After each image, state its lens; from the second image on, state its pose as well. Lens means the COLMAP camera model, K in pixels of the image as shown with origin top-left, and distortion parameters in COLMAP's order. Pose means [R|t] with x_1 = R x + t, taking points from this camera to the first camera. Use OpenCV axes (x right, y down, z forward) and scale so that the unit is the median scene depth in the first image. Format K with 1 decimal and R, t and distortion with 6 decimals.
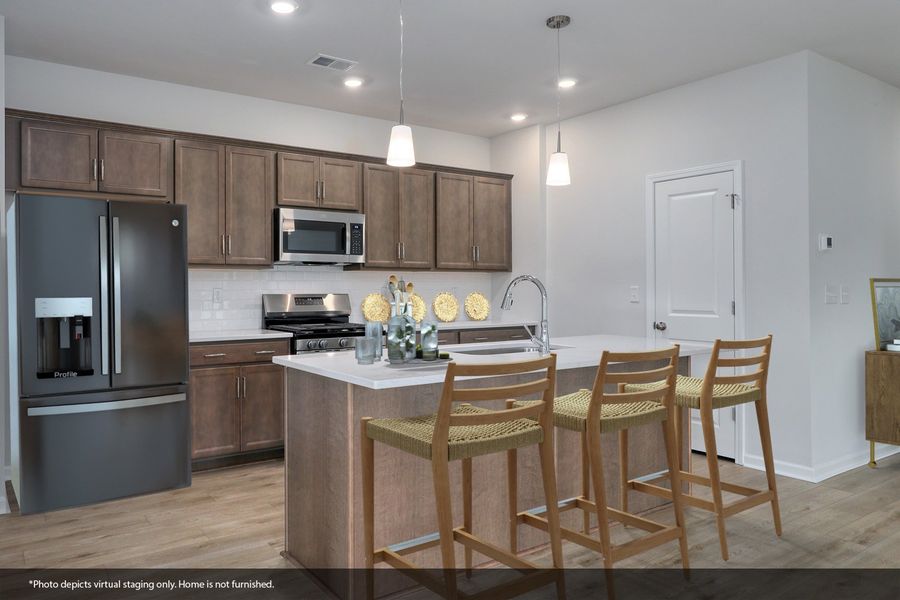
lens RADIAL K [[573.3, 0, 450.0], [0, 573.3, 283.5], [0, 0, 1]] dist [0.003309, 0.000147]
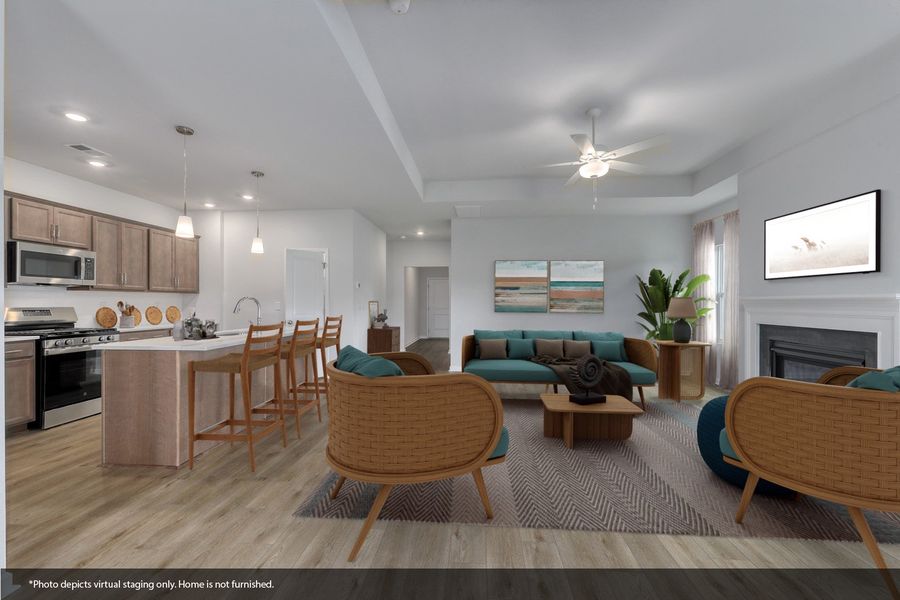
lens RADIAL K [[369.1, 0, 450.0], [0, 369.1, 300.0], [0, 0, 1]] dist [-0.000020, -0.000019]
pose [[0.608035, 0.007288, 0.793877, -0.347518], [-0.005154, 0.999973, -0.005232, 0.000764], [-0.793893, -0.000910, 0.608056, -0.281174]]
